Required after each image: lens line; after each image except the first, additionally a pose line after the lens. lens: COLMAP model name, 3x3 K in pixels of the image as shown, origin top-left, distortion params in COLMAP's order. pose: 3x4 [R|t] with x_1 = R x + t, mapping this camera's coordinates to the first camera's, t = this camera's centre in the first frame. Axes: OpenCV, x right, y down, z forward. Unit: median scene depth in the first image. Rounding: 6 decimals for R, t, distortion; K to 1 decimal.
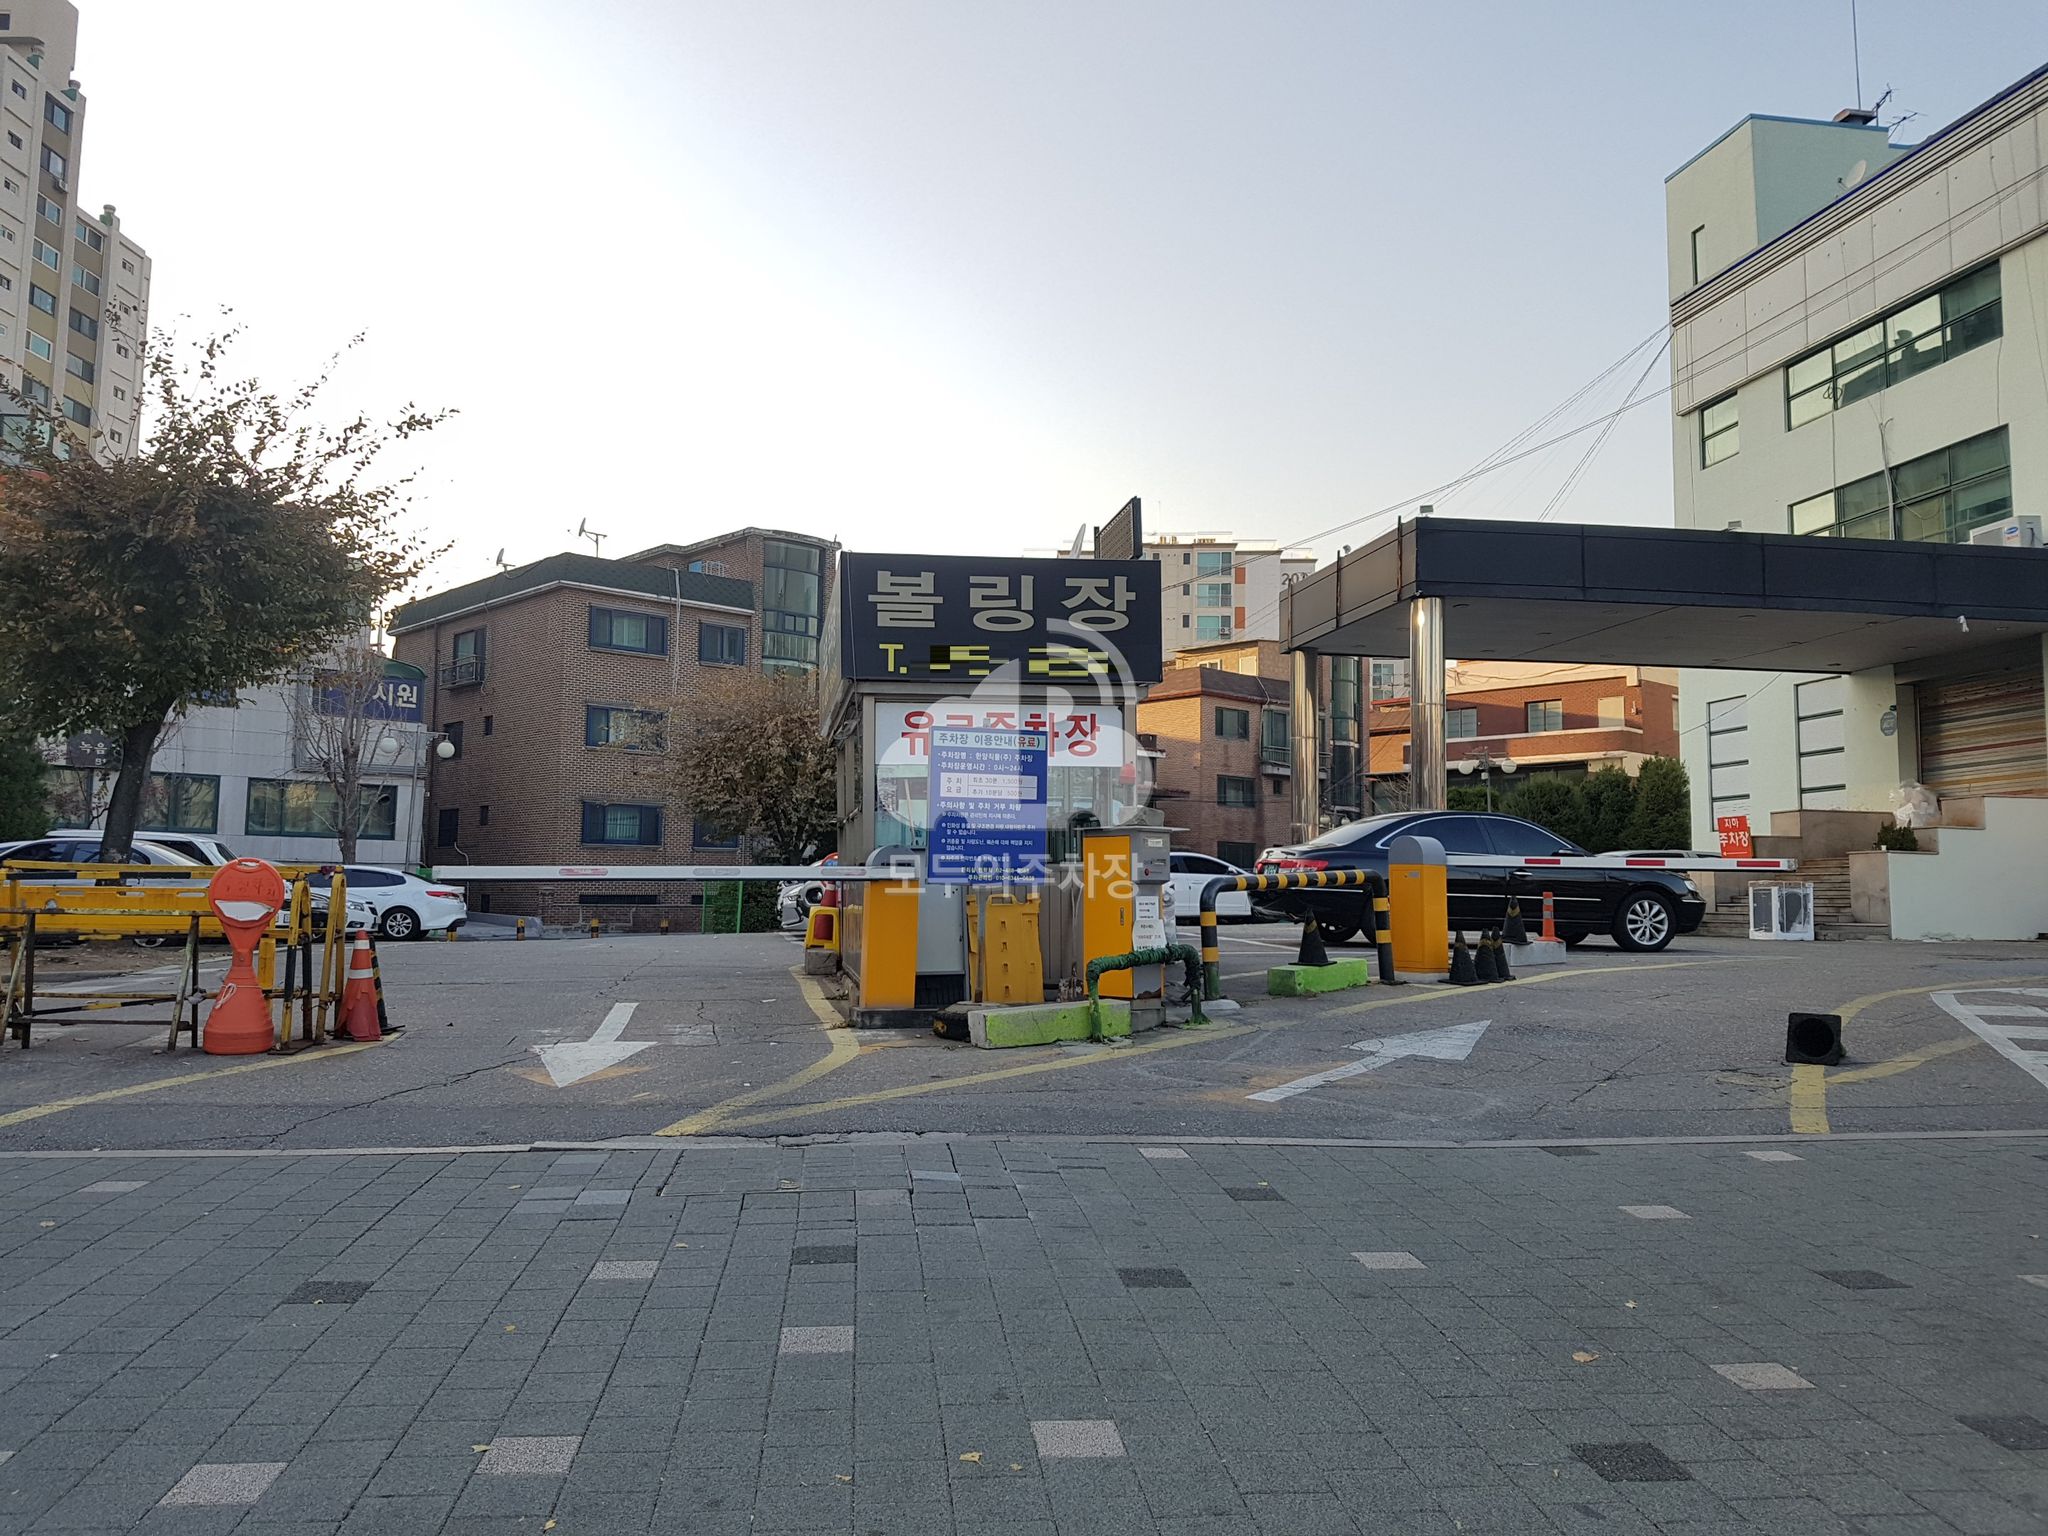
lens RADIAL K [[1626.7, 0, 973.0], [0, 1626.7, 763.2], [0, 0, 1]] dist [0.260866, -0.477455]
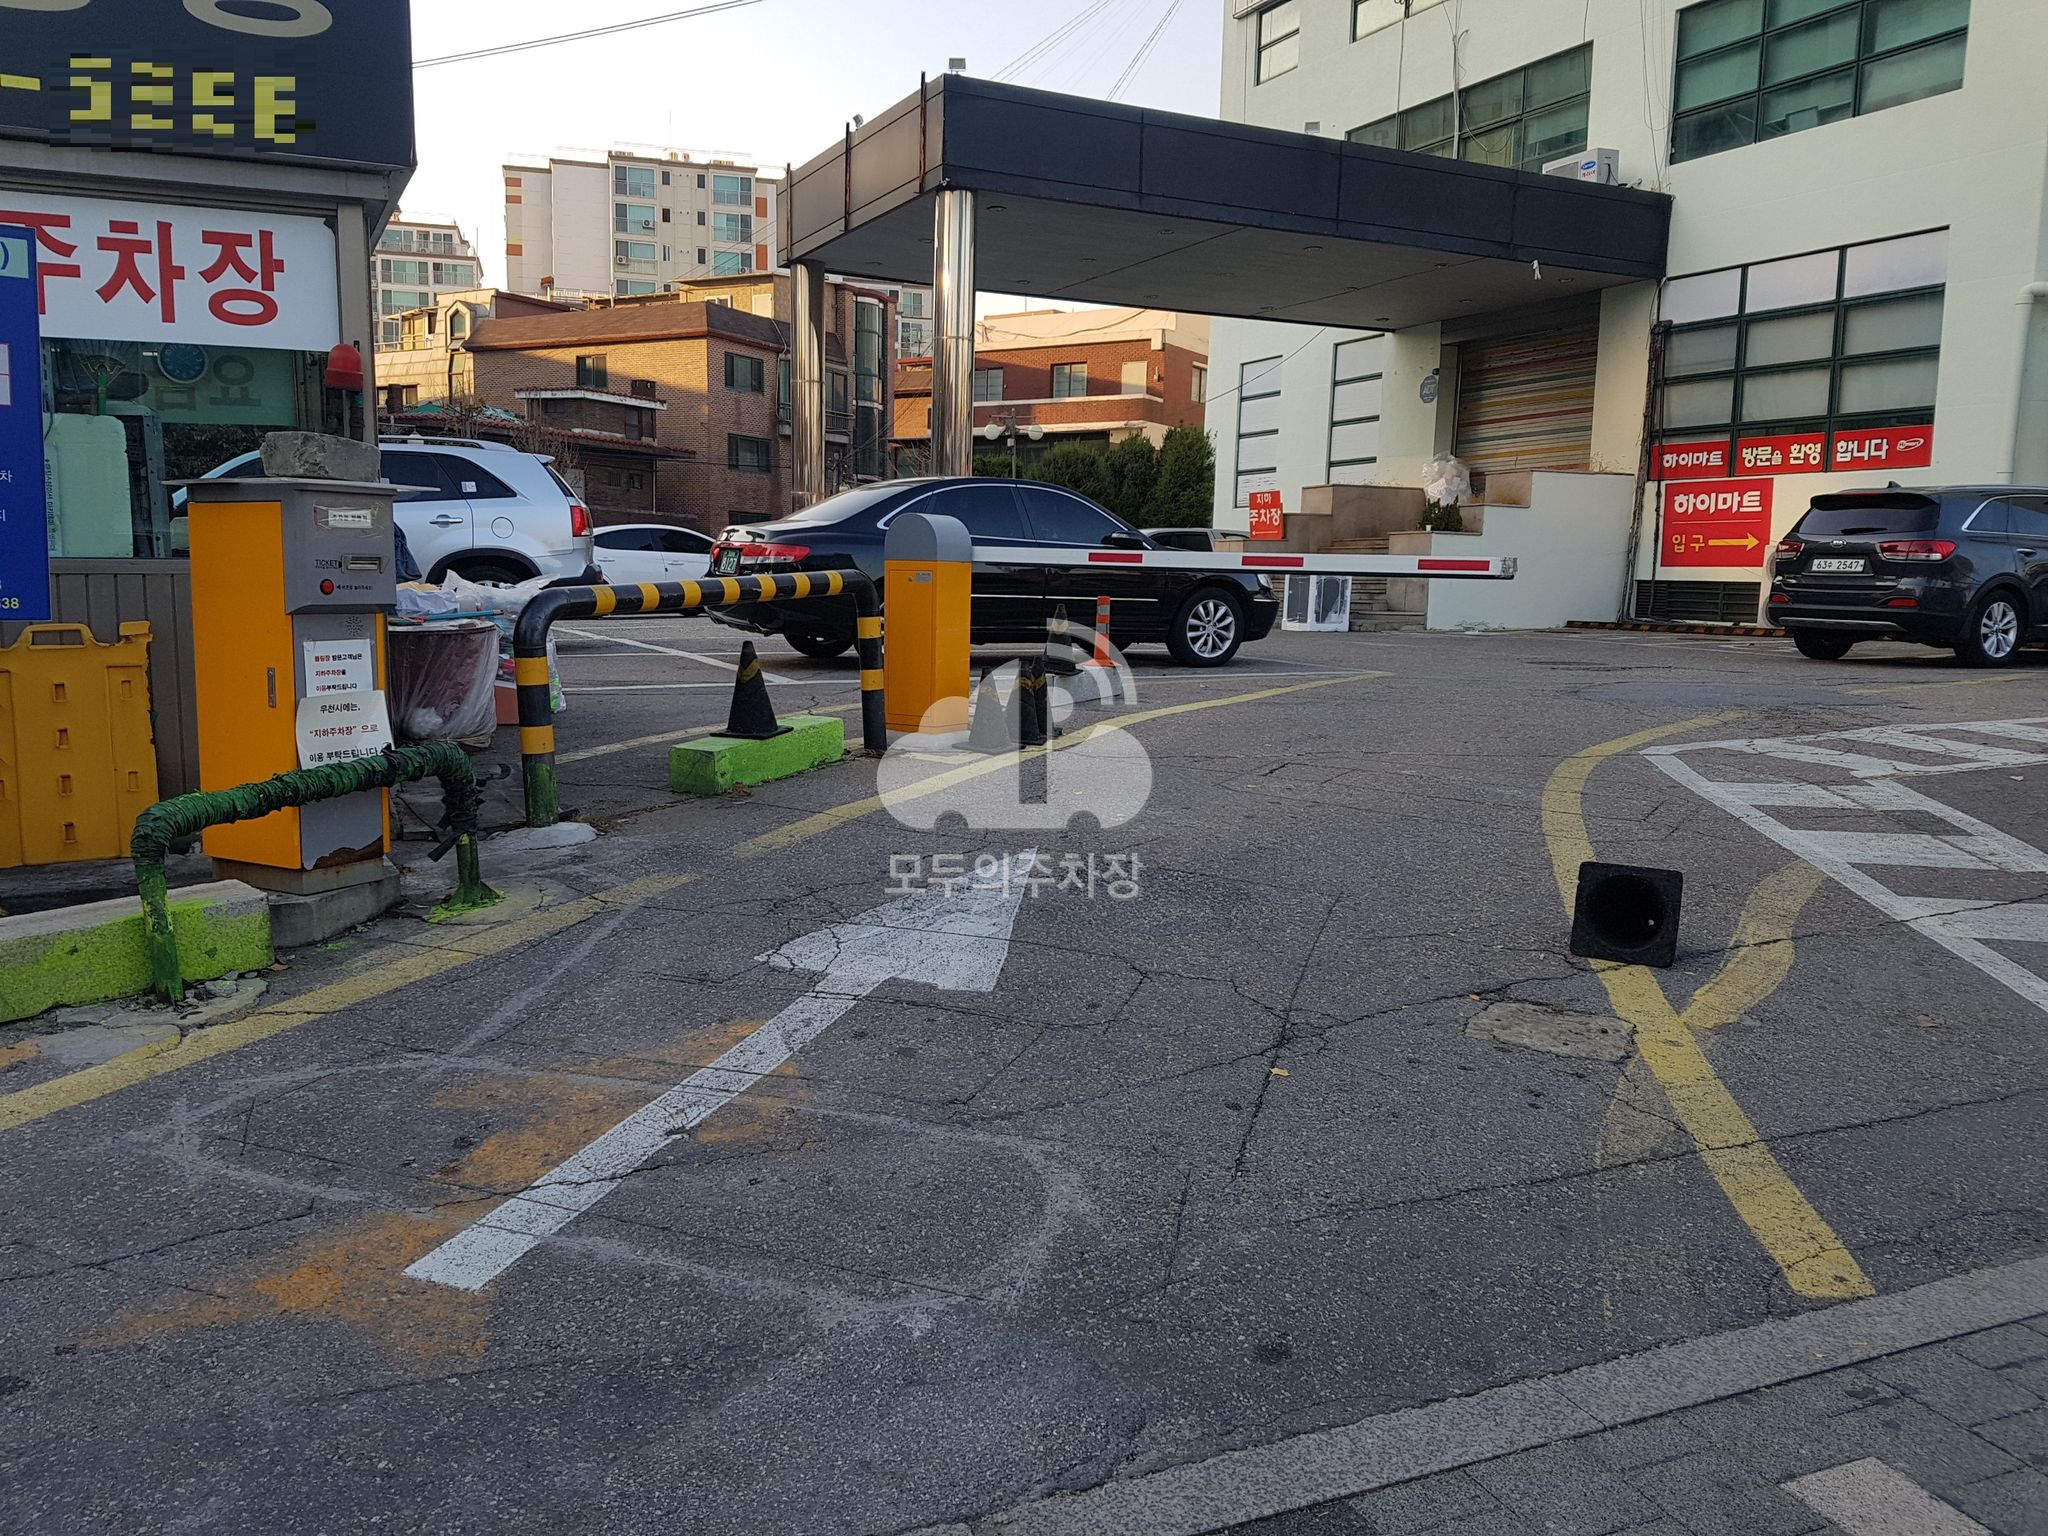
lens RADIAL K [[1626.7, 0, 973.0], [0, 1626.7, 763.2], [0, 0, 1]] dist [0.260866, -0.477455]
pose [[0.960541, -0.023823, 0.277118, 0.049904], [-0.032054, 0.980206, 0.195370, 0.006776], [-0.276287, -0.196543, 0.940764, 0.178459]]
